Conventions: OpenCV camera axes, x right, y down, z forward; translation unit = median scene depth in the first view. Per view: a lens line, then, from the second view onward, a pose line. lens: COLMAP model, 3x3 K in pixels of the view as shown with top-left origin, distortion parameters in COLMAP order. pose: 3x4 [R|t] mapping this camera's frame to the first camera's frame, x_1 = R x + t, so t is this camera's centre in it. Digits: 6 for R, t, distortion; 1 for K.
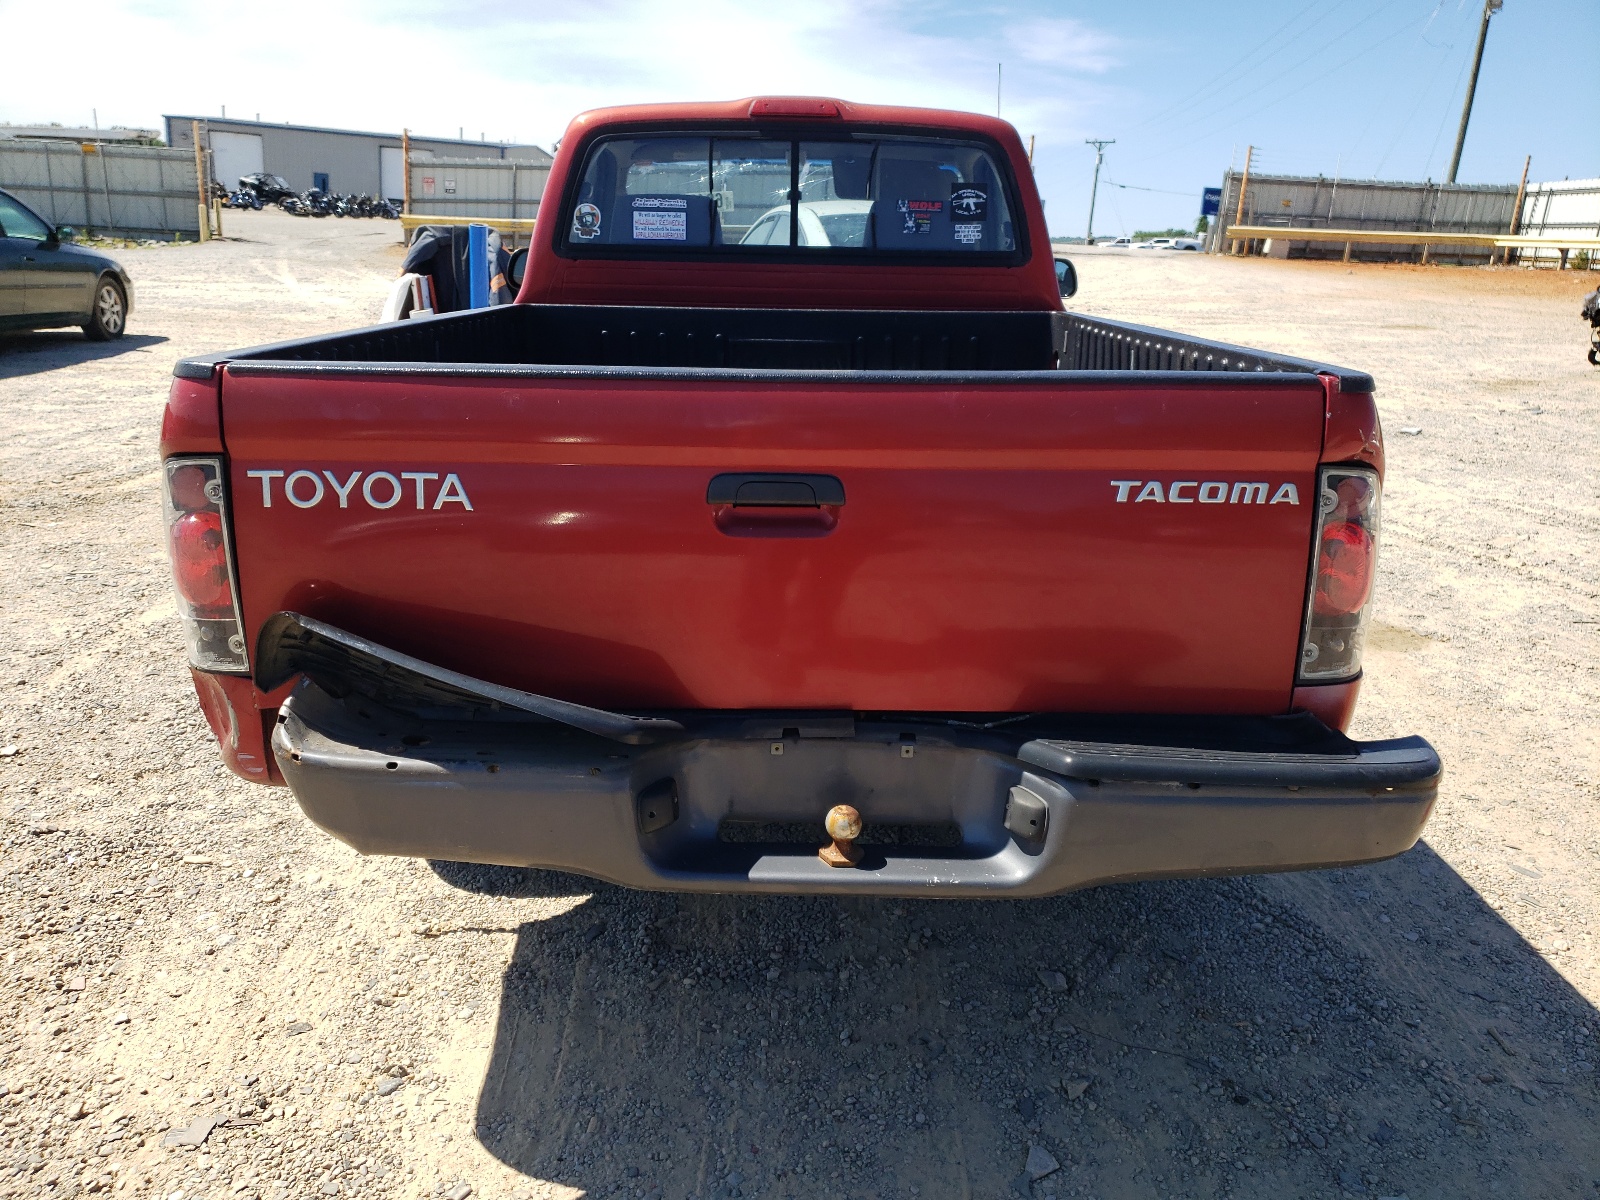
lens RADIAL K [[1362.8, 0, 776.7], [0, 1362.8, 595.3], [0, 0, 1]] dist [-0.026822, 0.082858]
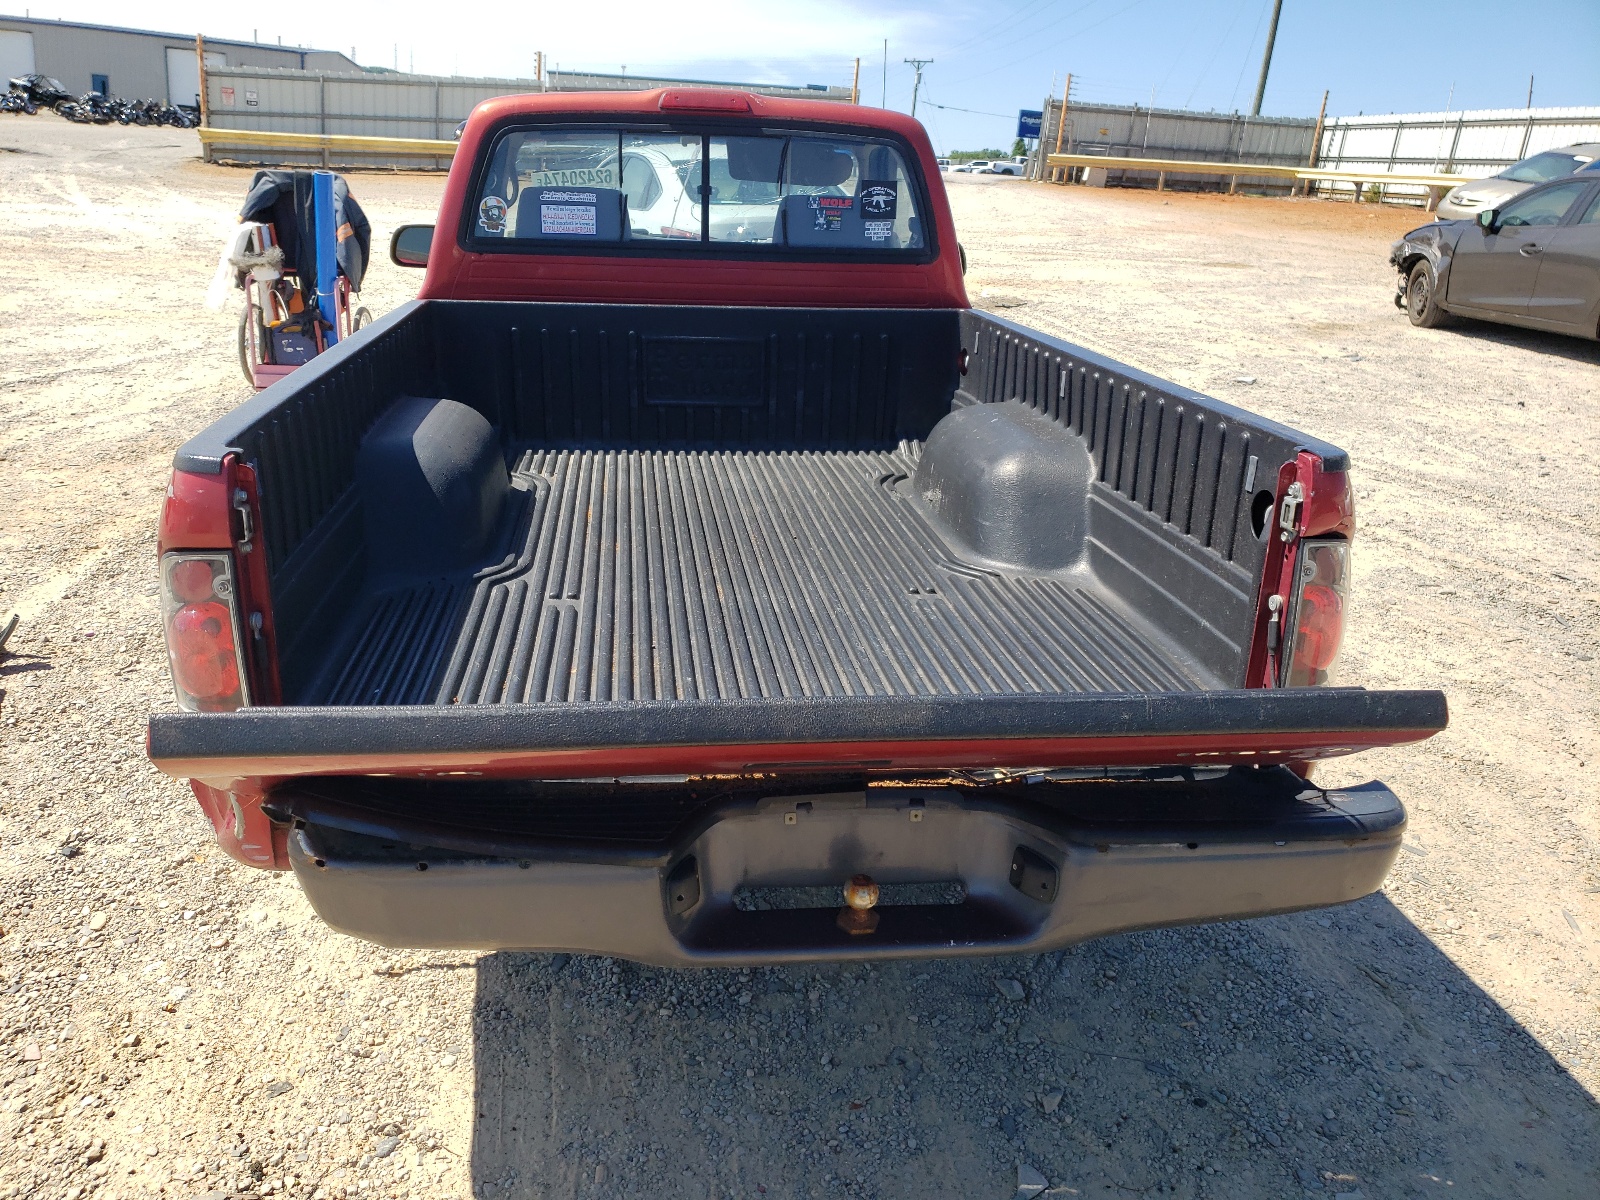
lens RADIAL K [[1362.8, 0, 776.7], [0, 1362.8, 595.3], [0, 0, 1]] dist [-0.026822, 0.082858]
pose [[0.992821, -0.023250, 0.117332, -0.091932], [0.017352, 0.998546, 0.051044, -0.076819], [-0.118349, -0.048642, 0.991780, -0.006001]]
